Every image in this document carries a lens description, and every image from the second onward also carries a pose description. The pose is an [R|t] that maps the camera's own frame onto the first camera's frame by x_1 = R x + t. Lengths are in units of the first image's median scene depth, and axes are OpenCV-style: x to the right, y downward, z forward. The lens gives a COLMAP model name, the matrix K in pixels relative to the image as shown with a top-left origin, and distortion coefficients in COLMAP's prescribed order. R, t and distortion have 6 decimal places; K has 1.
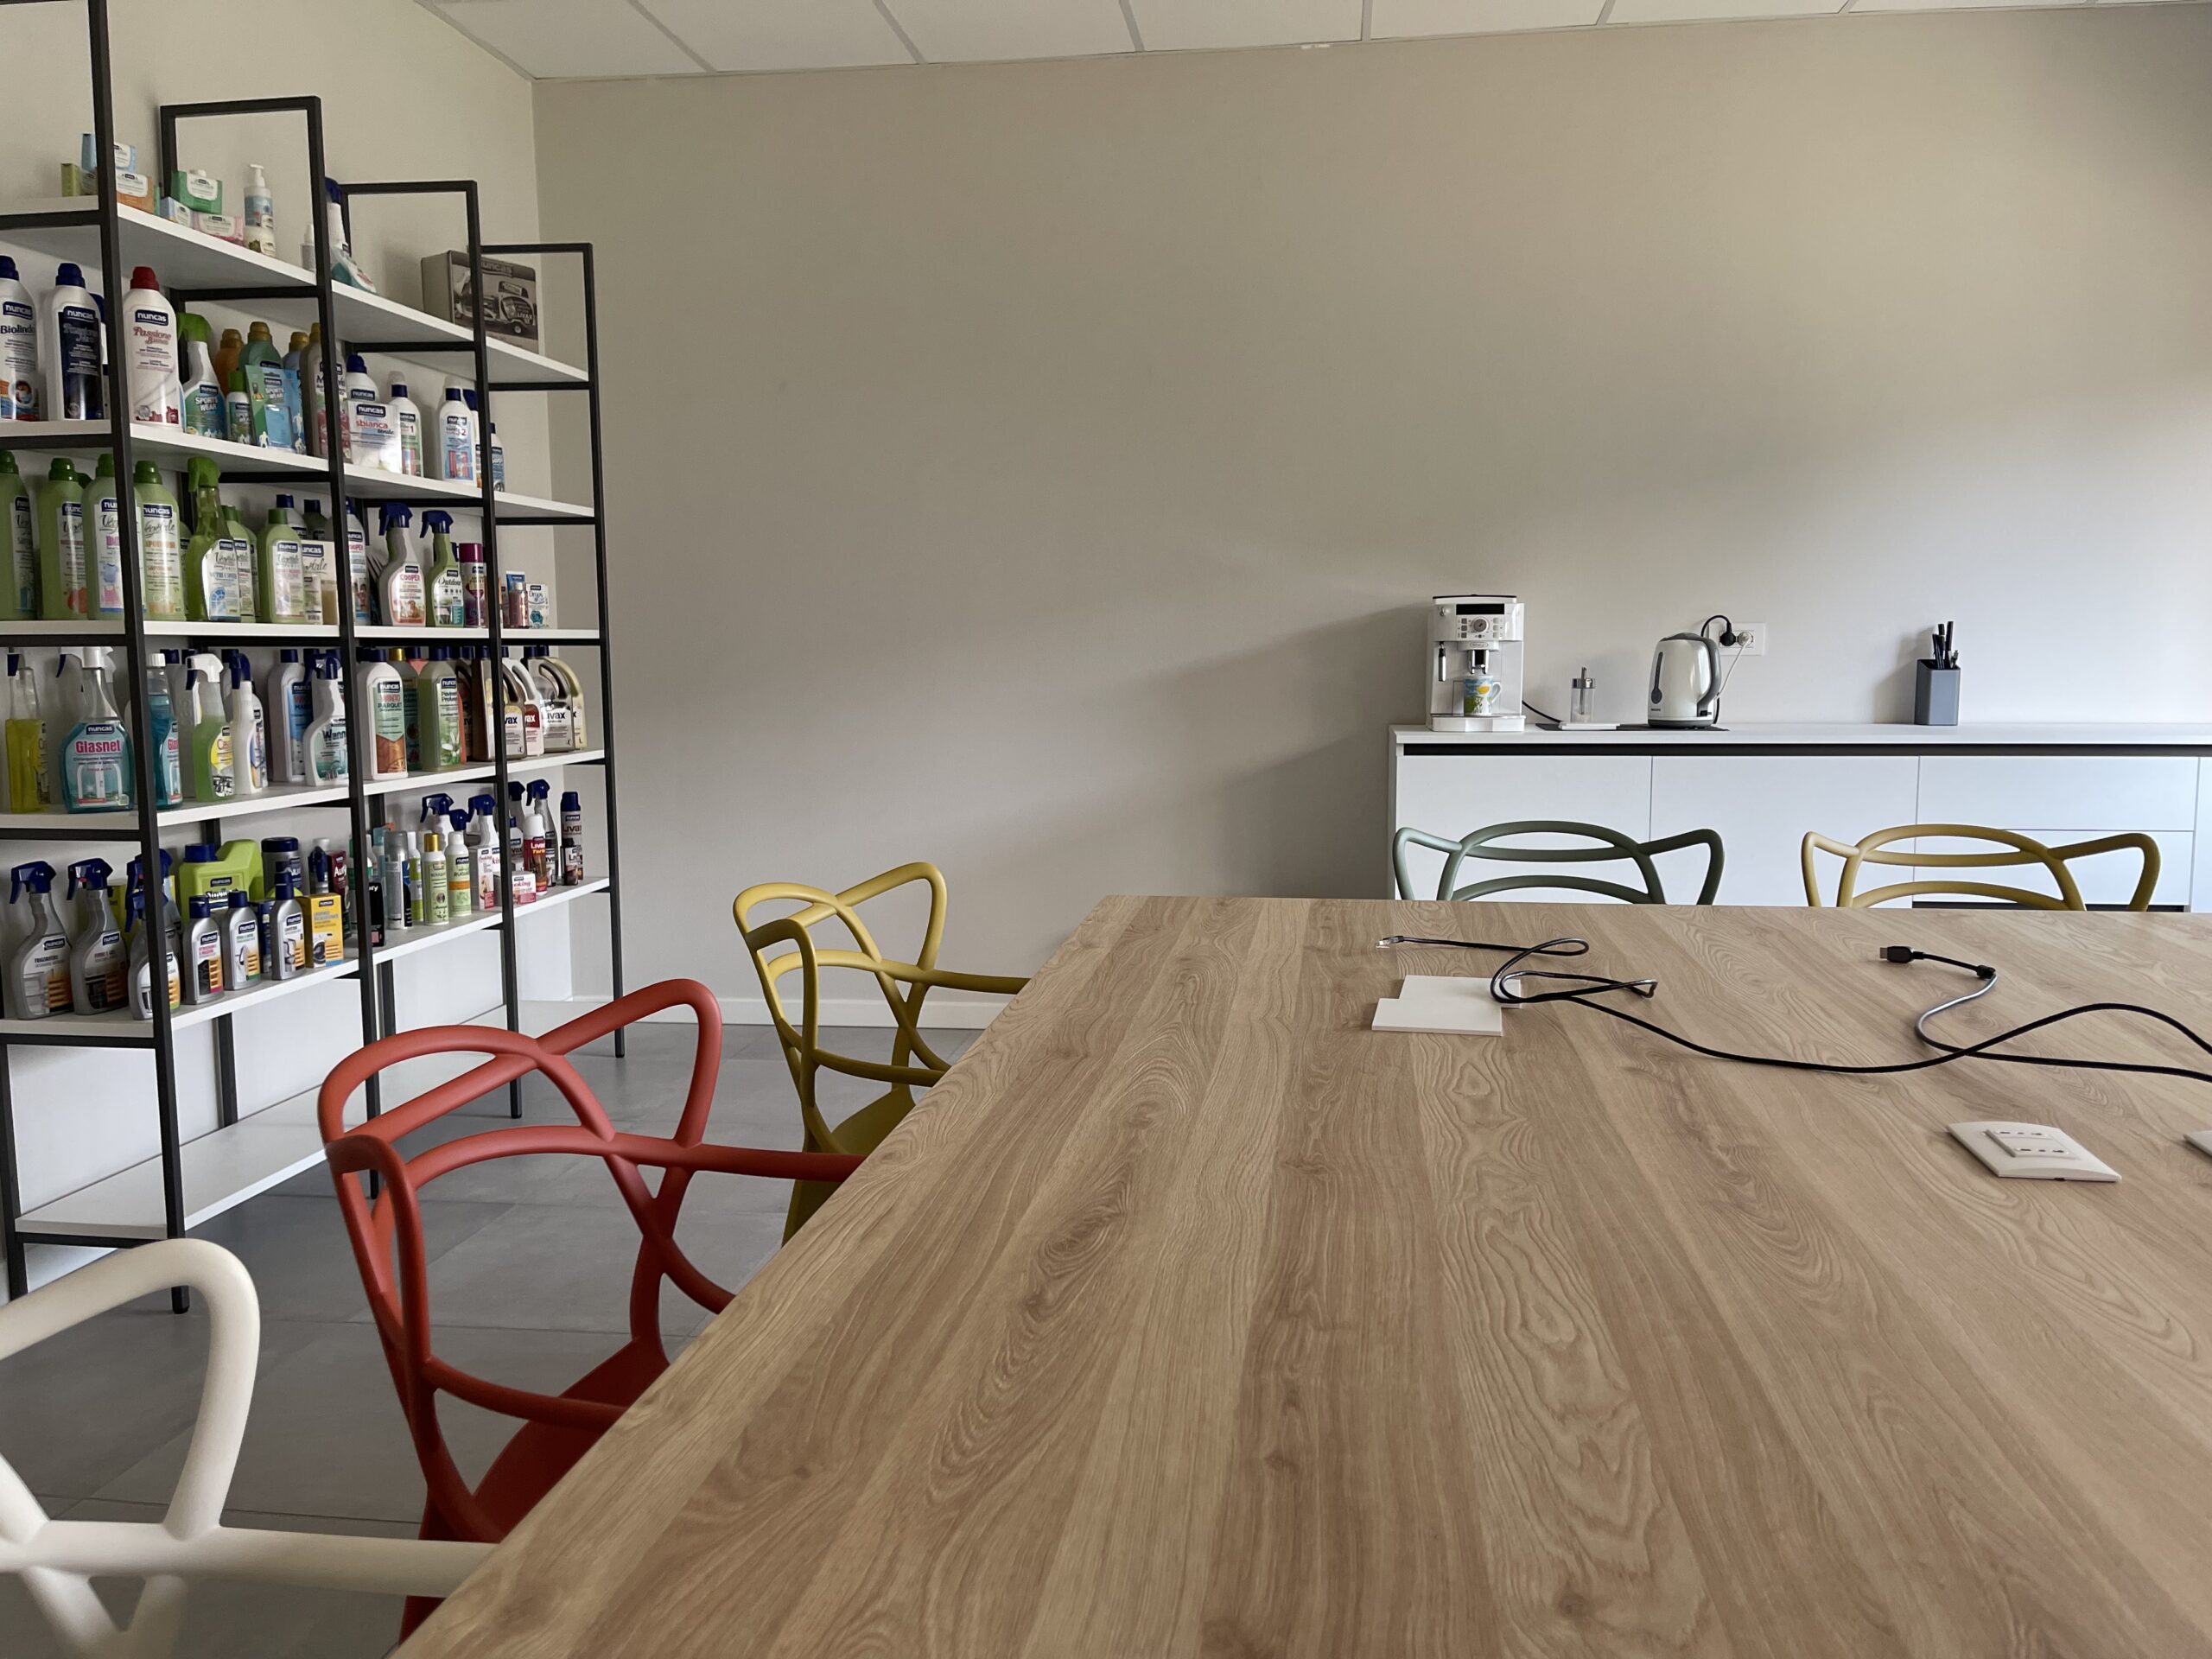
lens RADIAL K [[1678.7, 0, 1130.6], [0, 1678.7, 837.6], [0, 0, 1]] dist [0.048455, -0.040804]
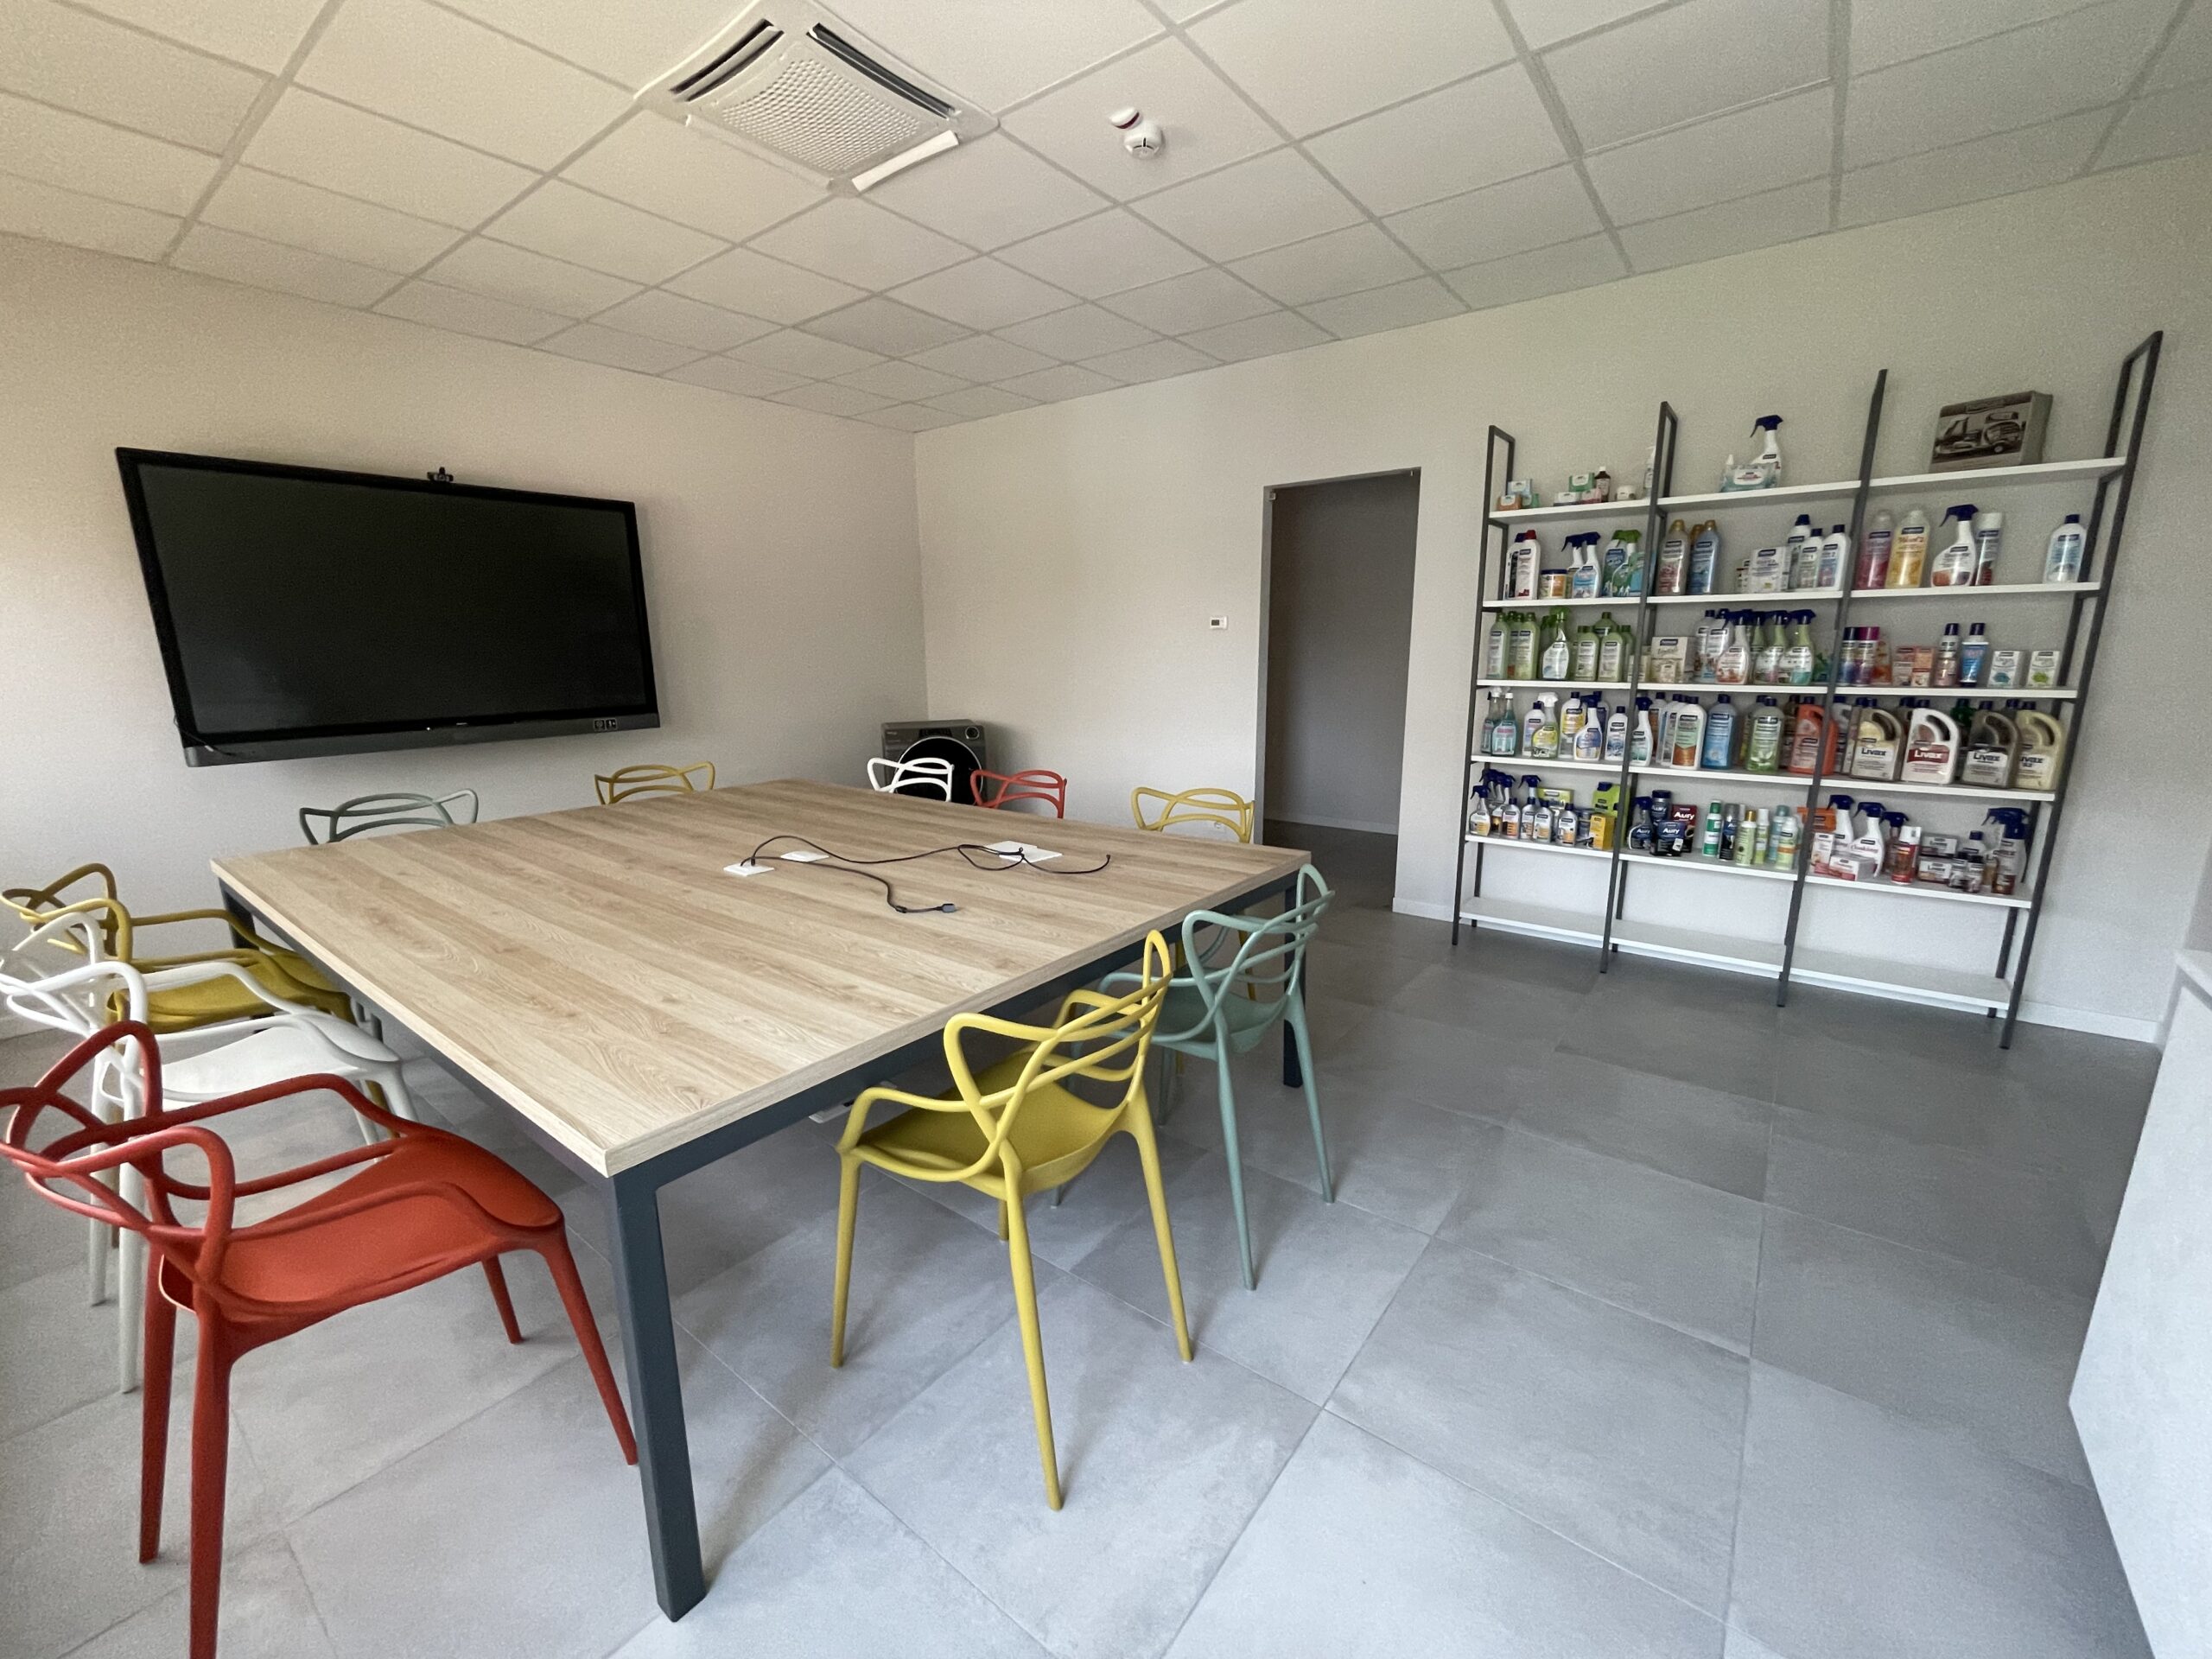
lens RADIAL K [[900.0, 0, 1101.1], [0, 900.0, 840.2], [0, 0, 1]] dist [-0.001763, -0.000205]
pose [[-0.503543, 0.195821, -0.841486, 1.489845], [-0.076056, 0.960148, 0.268946, -0.483618], [0.860616, 0.199426, -0.468582, 2.547626]]
